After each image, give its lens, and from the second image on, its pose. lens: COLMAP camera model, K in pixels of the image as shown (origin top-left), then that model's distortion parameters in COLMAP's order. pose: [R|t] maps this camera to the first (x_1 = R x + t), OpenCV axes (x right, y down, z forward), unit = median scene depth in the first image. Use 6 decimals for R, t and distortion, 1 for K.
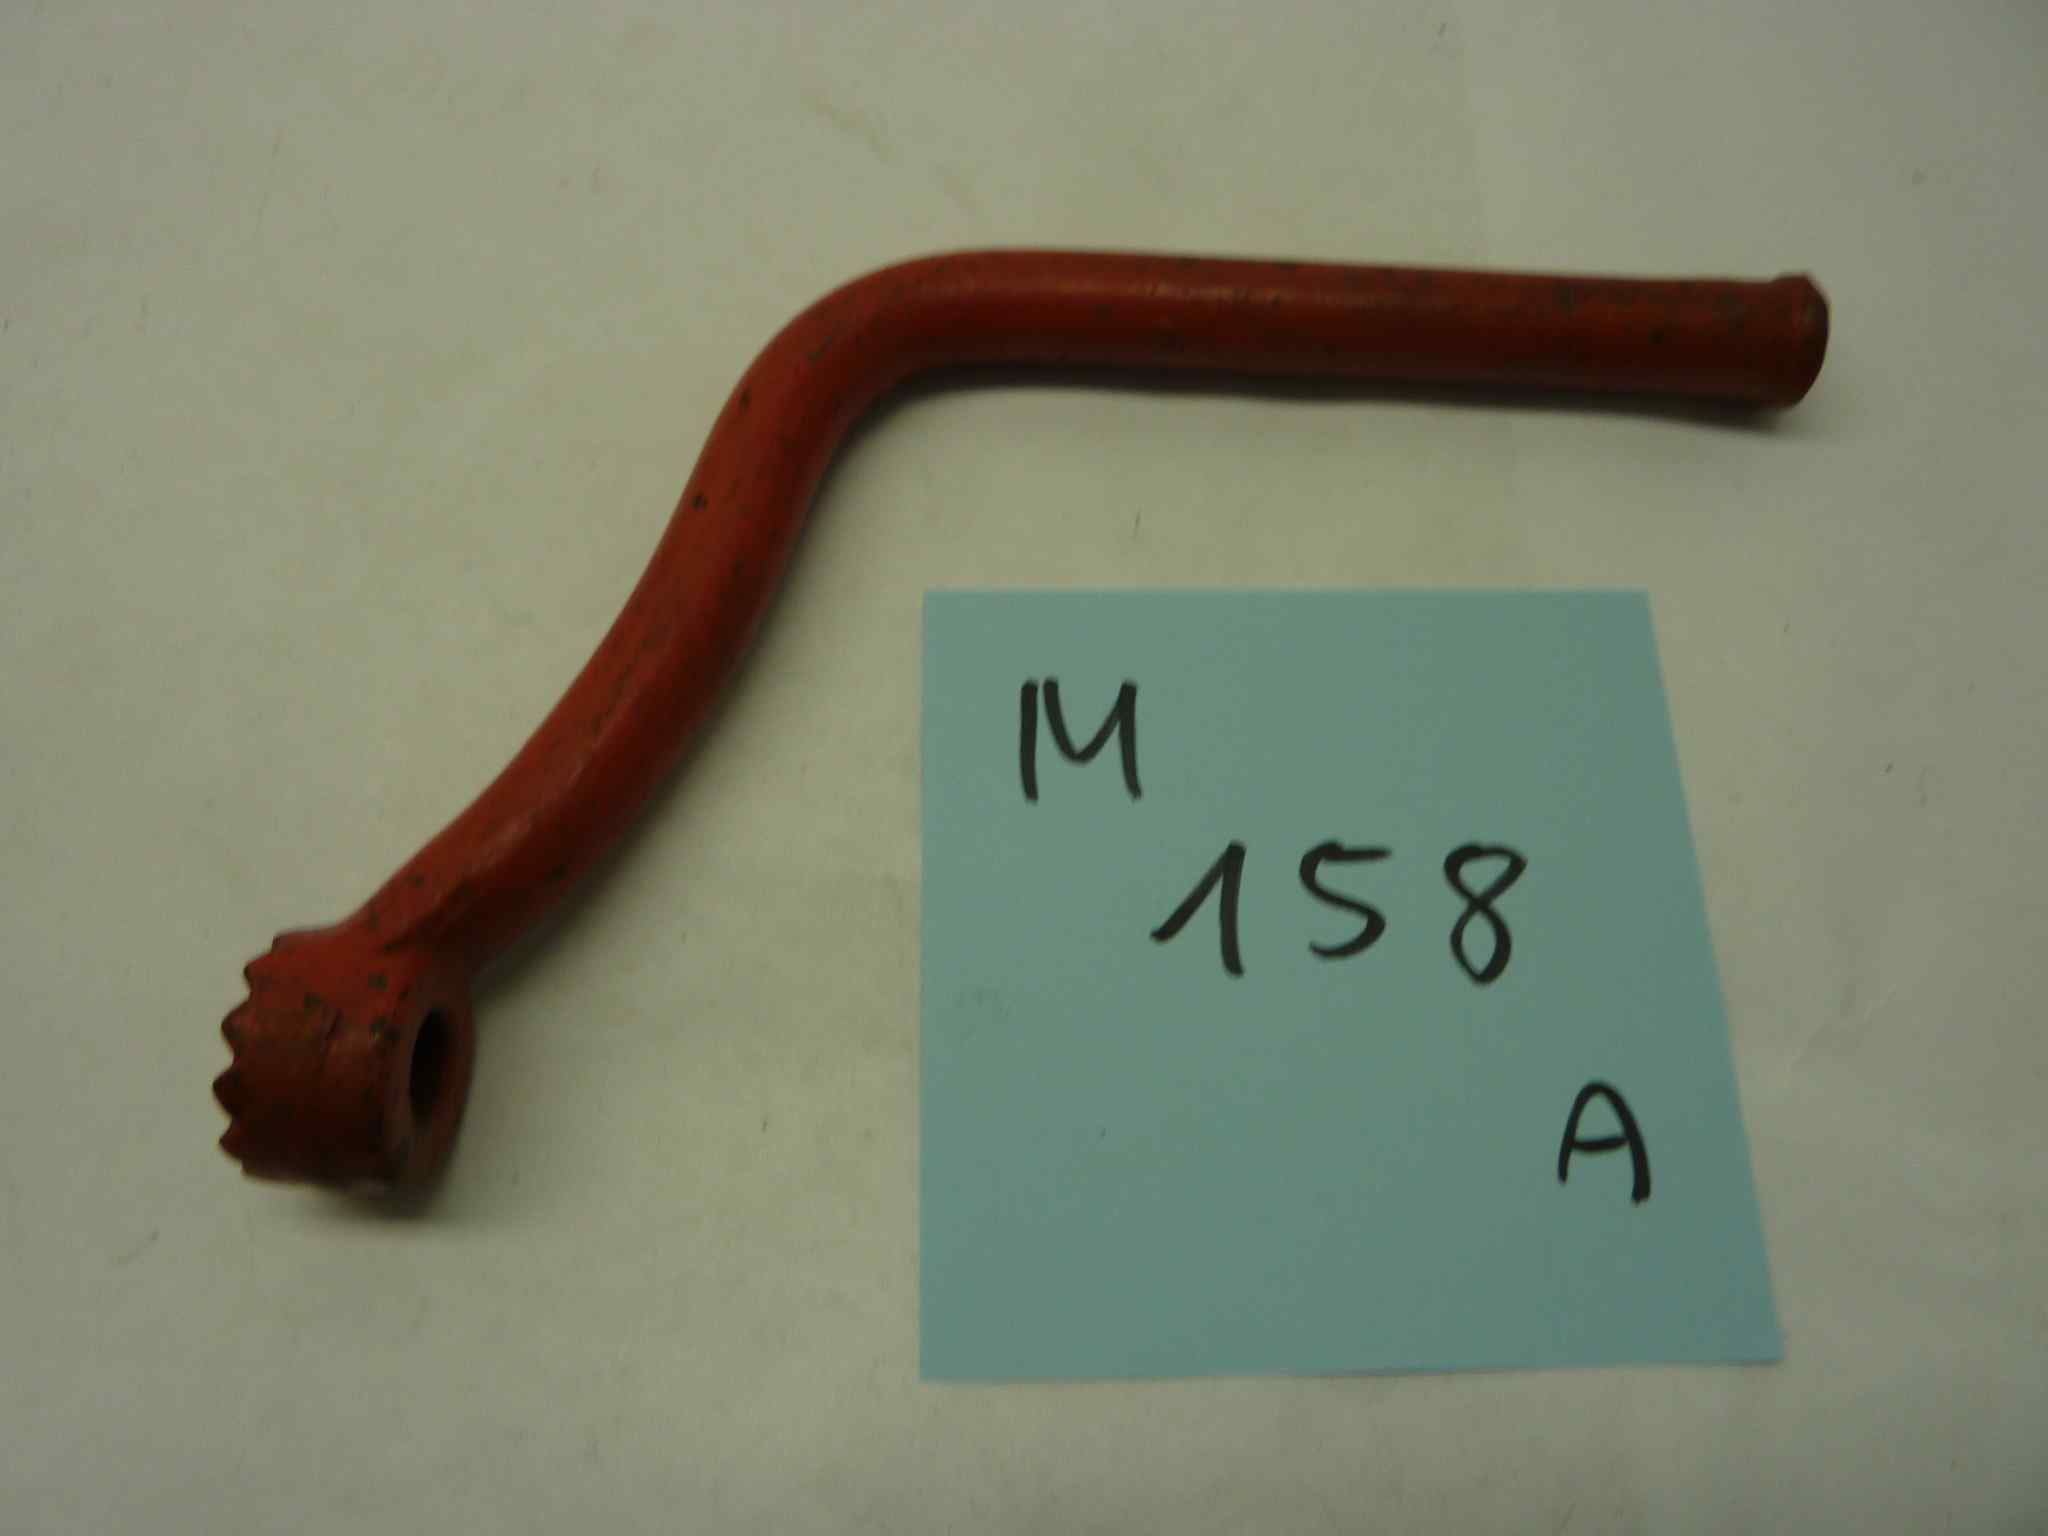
lens RADIAL K [[1465.1, 0, 980.3], [0, 1465.1, 767.5], [0, 0, 1]] dist [-0.005247, -0.120835]
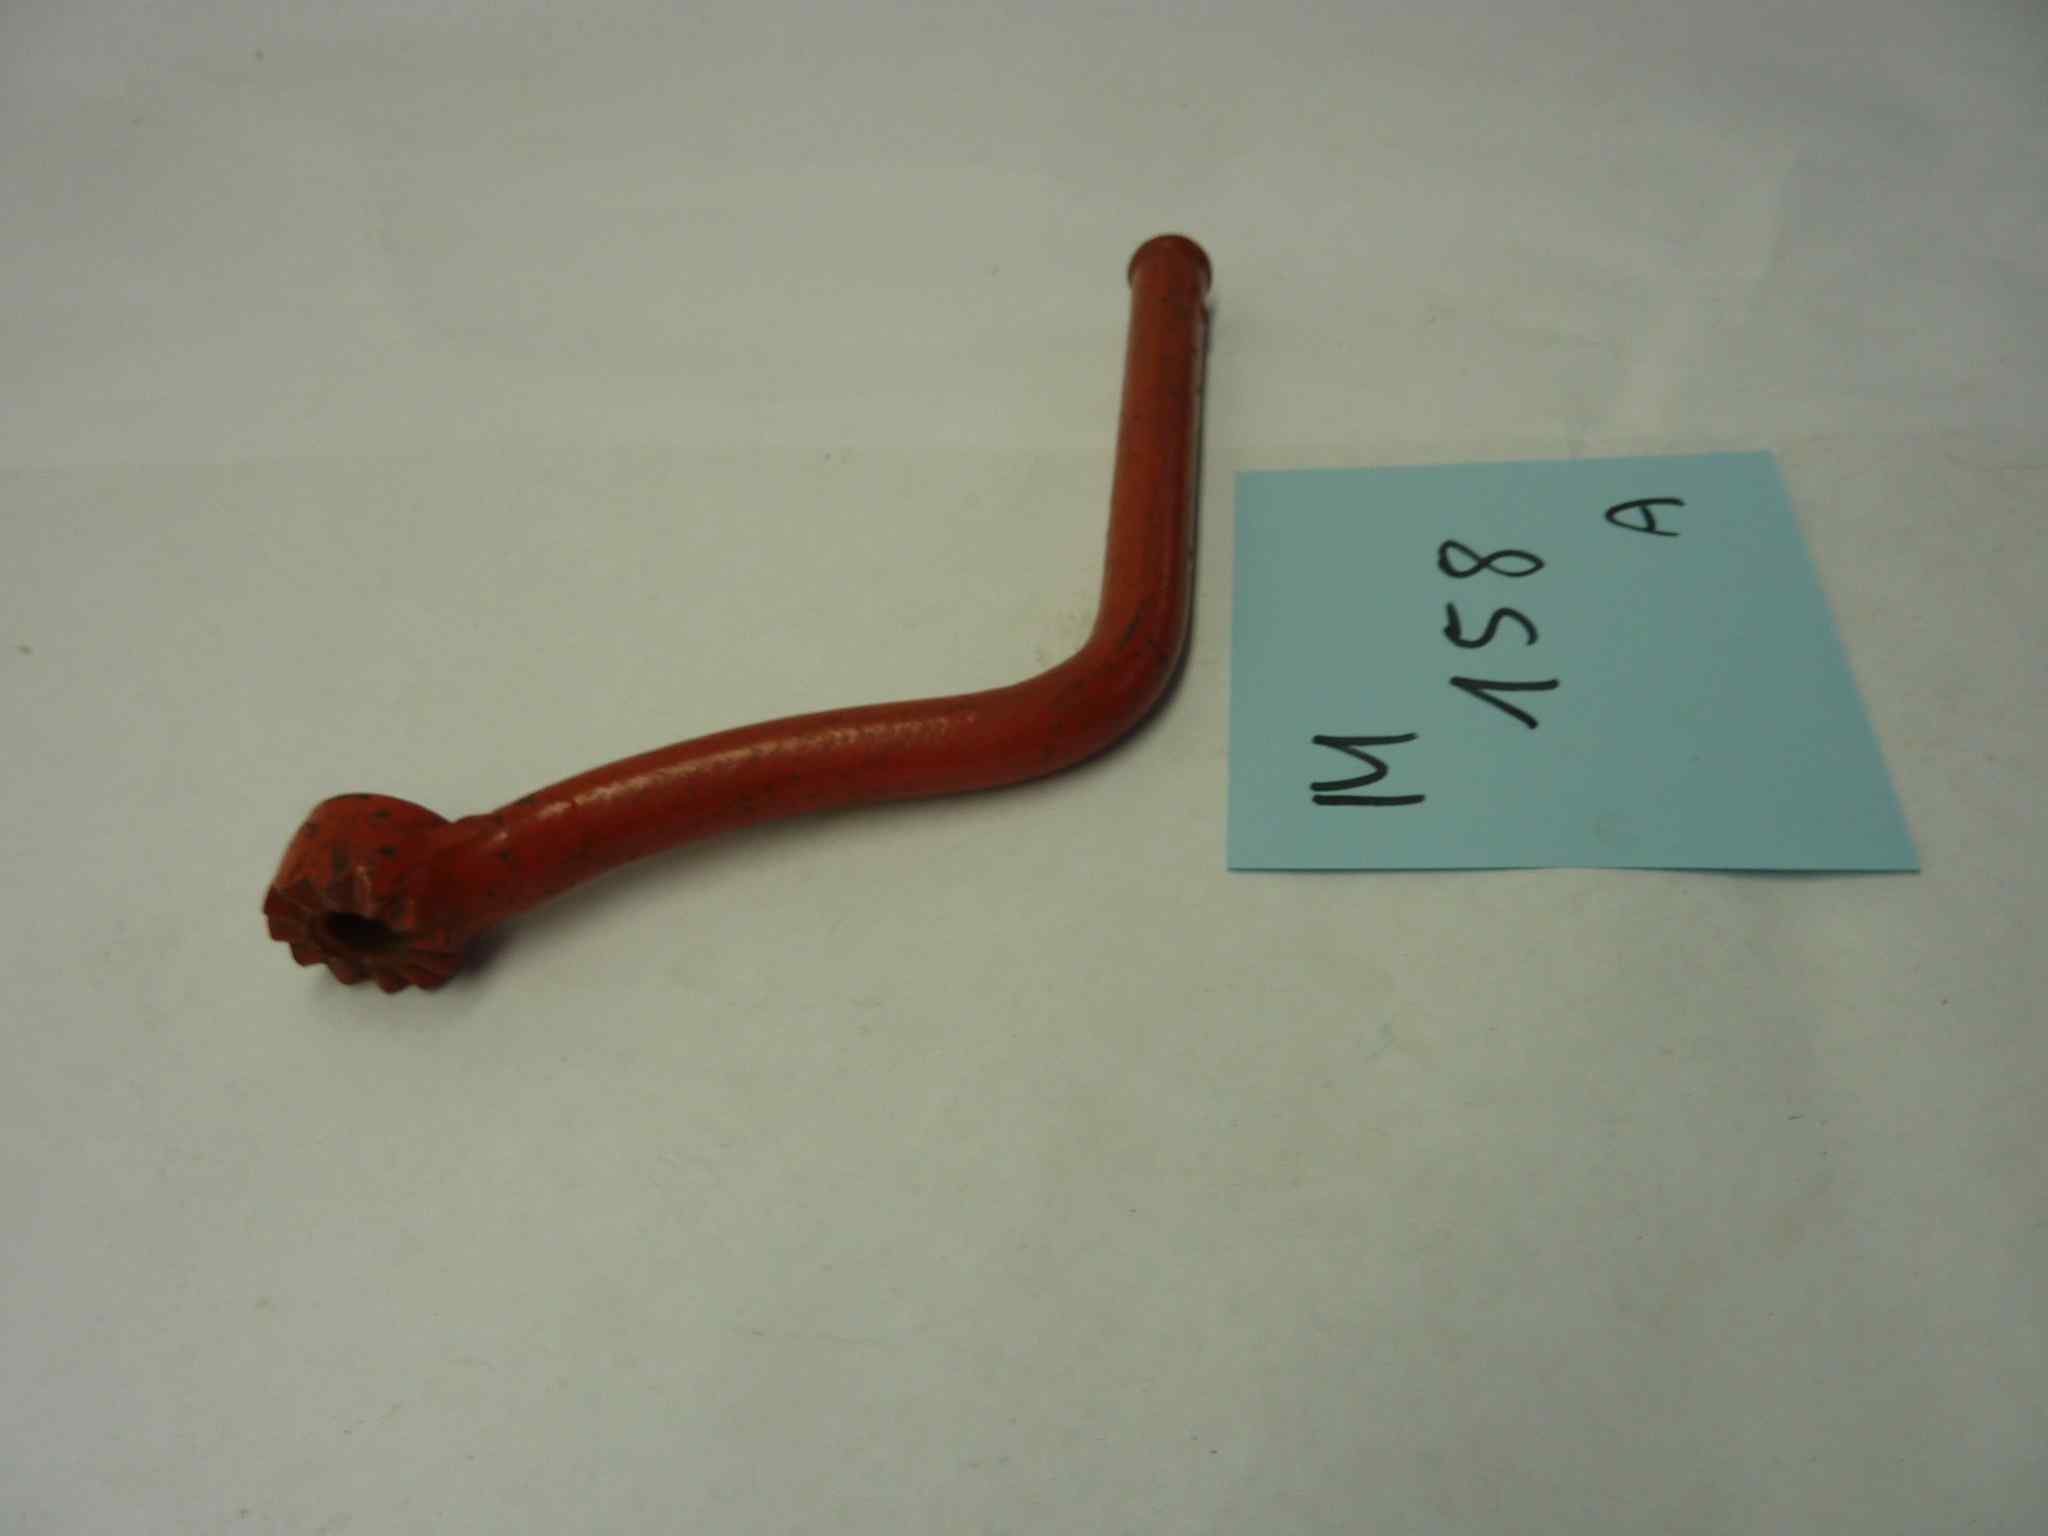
lens RADIAL K [[1546.7, 0, 1024.0], [0, 1546.7, 768.0], [0, 0, 1]] dist [-0.014745, -0.003624]
pose [[0.115965, -0.733981, 0.669197, -0.847436], [0.973018, 0.219252, 0.071863, -0.399751], [-0.199469, 0.642807, 0.739602, 0.114621]]
